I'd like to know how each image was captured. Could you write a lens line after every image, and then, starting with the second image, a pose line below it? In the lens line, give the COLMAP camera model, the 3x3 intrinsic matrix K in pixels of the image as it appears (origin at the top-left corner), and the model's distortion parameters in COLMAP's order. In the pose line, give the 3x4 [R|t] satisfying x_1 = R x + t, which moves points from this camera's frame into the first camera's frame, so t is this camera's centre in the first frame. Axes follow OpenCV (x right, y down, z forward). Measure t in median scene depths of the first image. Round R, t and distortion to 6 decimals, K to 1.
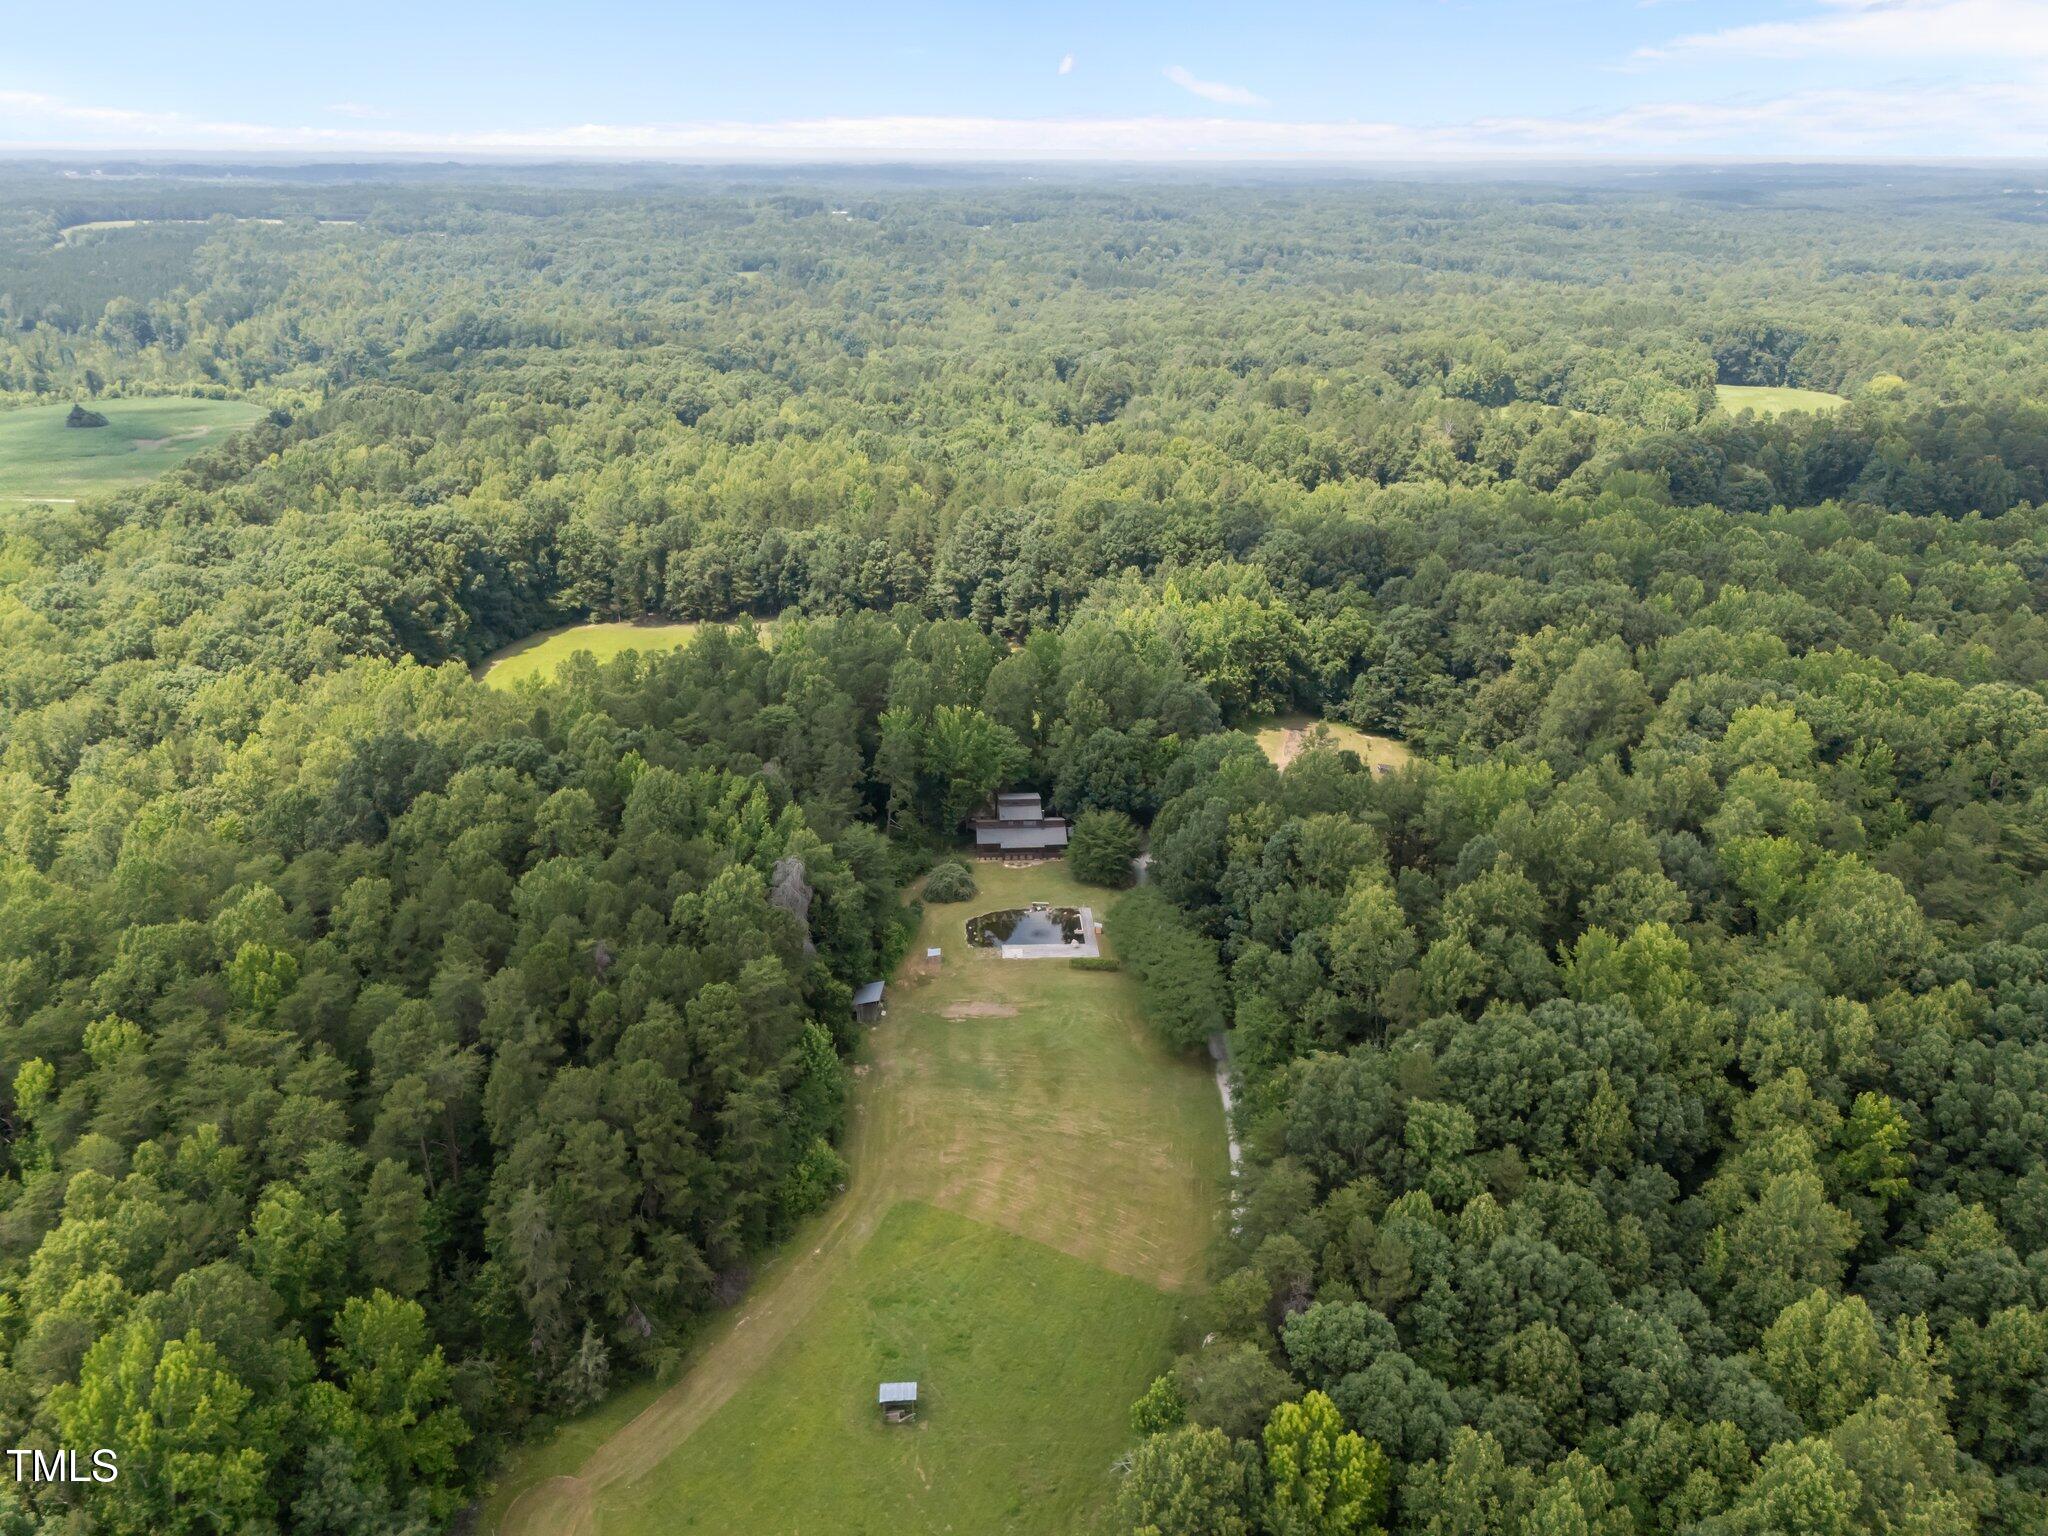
lens RADIAL K [[1498.9, 0, 1021.7], [0, 1498.9, 757.2], [0, 0, 1]] dist [0.064442, -0.057725]
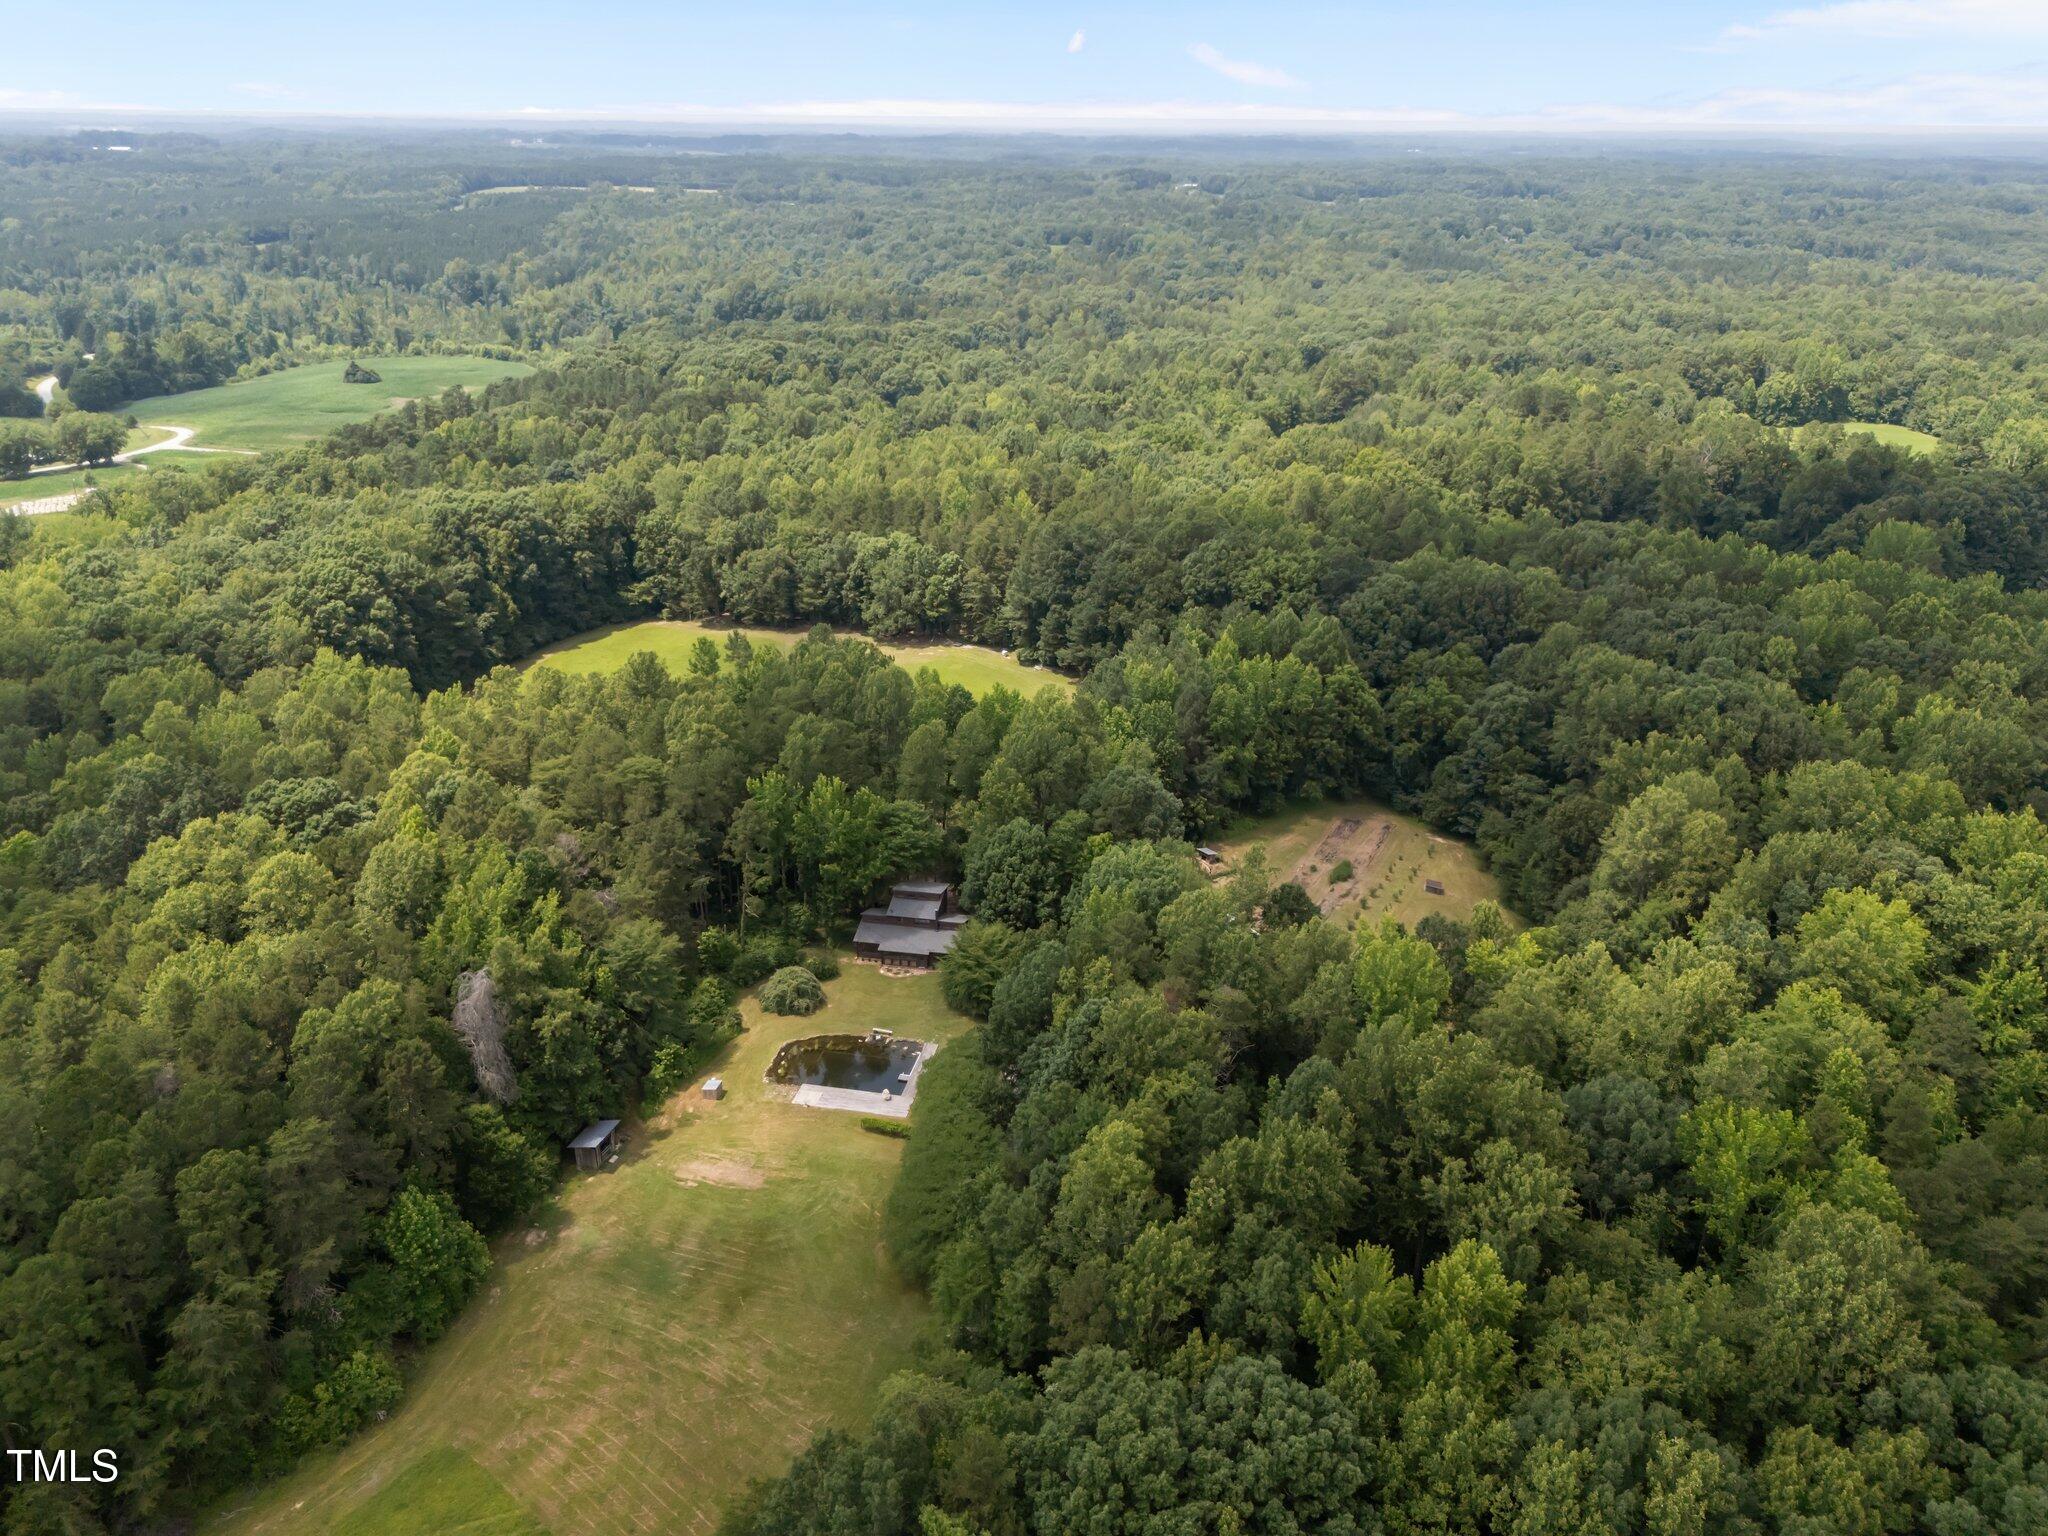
lens RADIAL K [[1498.9, 0, 1021.7], [0, 1498.9, 757.2], [0, 0, 1]] dist [0.064442, -0.057725]
pose [[0.972443, 0.094672, -0.213052, 0.152502], [-0.091246, 0.995492, 0.025881, -0.049717], [0.214542, -0.005727, 0.976698, 0.124604]]
